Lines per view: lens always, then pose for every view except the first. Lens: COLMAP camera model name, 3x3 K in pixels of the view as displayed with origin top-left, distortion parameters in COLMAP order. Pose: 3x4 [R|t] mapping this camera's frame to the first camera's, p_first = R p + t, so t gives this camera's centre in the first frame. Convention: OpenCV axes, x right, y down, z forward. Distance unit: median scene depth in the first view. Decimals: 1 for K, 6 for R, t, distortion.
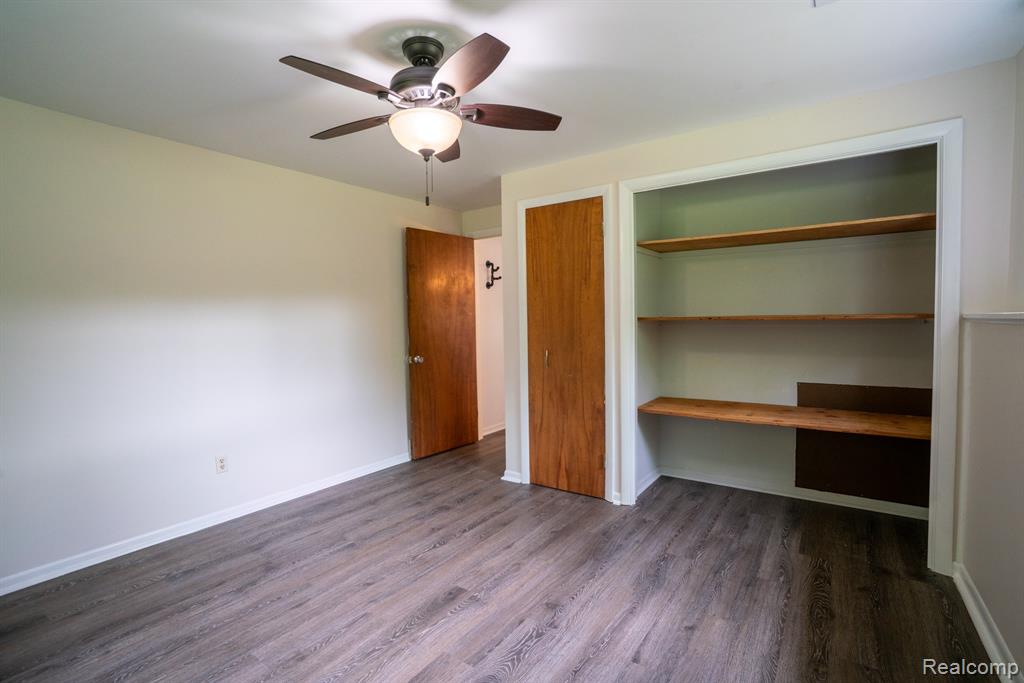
lens RADIAL K [[467.5, 0, 508.7], [0, 467.5, 340.9], [0, 0, 1]] dist [-0.070185, 0.026242]
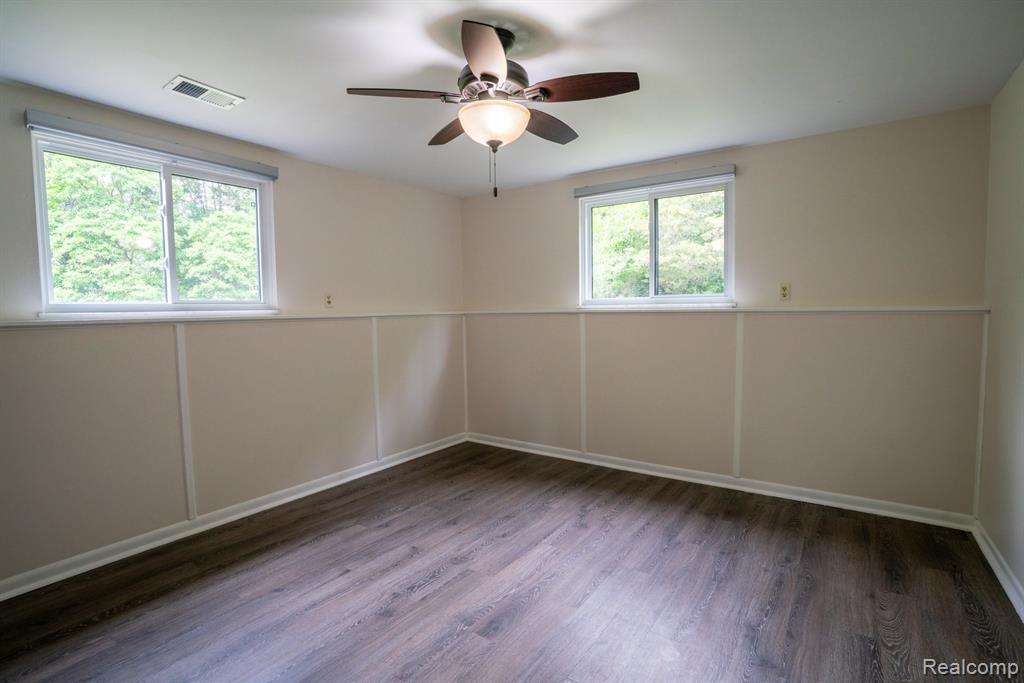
lens RADIAL K [[467.5, 0, 508.7], [0, 467.5, 340.9], [0, 0, 1]] dist [-0.070185, 0.026242]
pose [[-0.999408, 0.033399, -0.008252, -0.183545], [0.032243, 0.992970, 0.113892, -0.093707], [0.011997, 0.113559, -0.993459, 2.020864]]
